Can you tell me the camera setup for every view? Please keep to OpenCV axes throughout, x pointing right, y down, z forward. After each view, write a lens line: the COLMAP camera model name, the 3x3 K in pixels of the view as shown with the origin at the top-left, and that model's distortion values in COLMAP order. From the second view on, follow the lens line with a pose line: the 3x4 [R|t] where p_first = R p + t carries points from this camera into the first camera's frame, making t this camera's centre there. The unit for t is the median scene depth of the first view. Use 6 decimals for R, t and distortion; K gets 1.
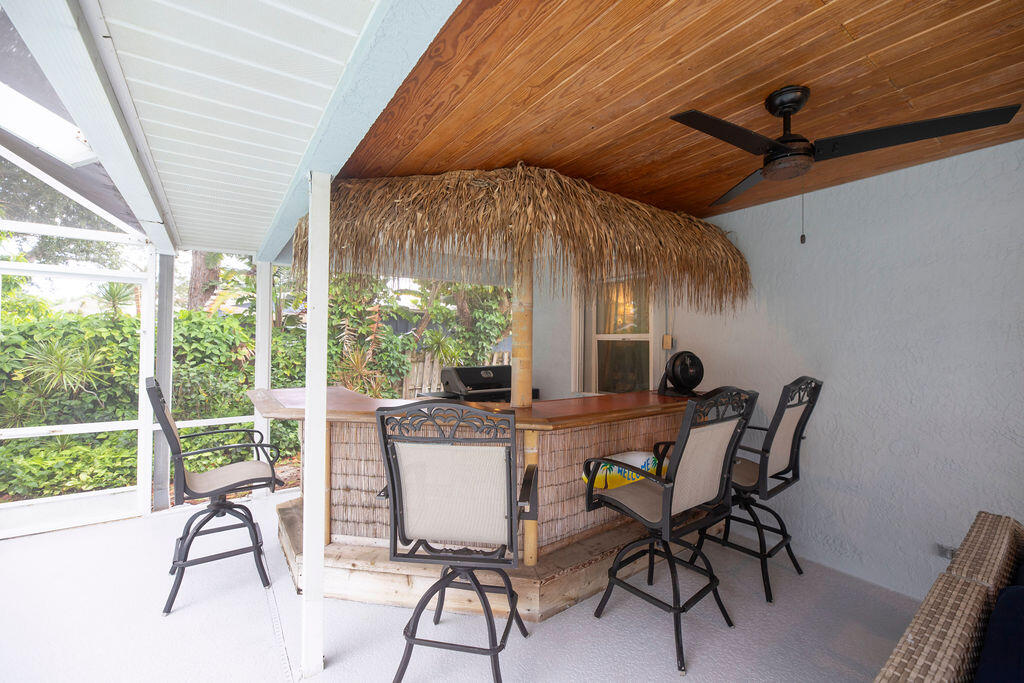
lens RADIAL K [[436.2, 0, 512.8], [0, 436.2, 326.4], [0, 0, 1]] dist [-0.003216, -0.000348]
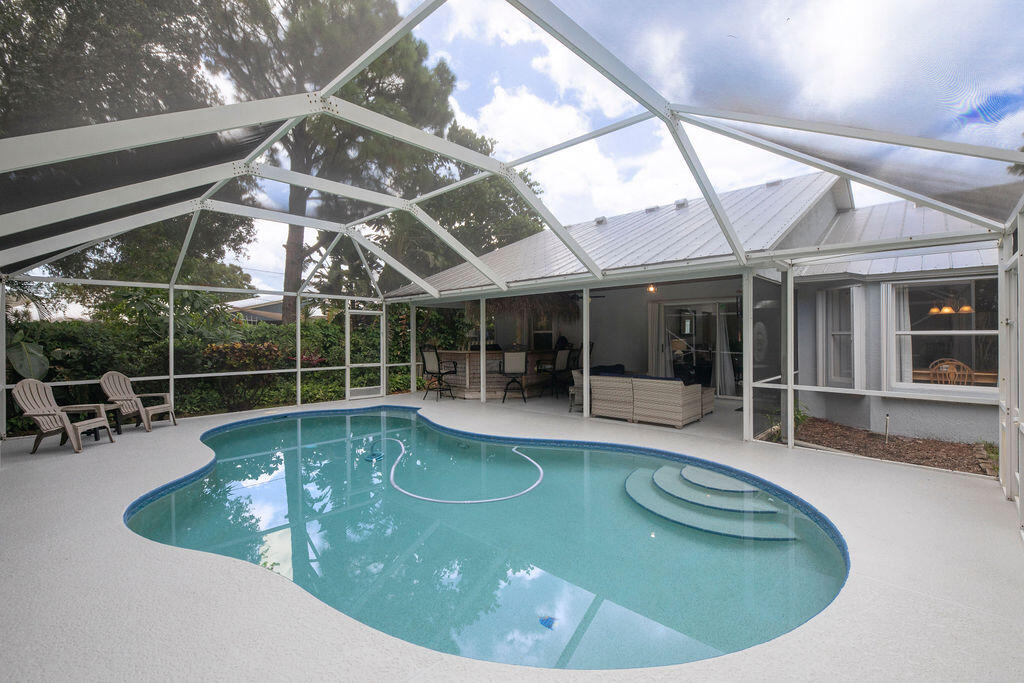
lens RADIAL K [[451.8, 0, 512.0], [0, 451.8, 341.5], [0, 0, 1]] dist [0.000691, -0.000009]
pose [[0.978992, -0.017769, 0.203122, -0.467561], [0.007580, 0.998678, 0.050832, -0.055501], [-0.203757, -0.048224, 0.977833, -1.581698]]
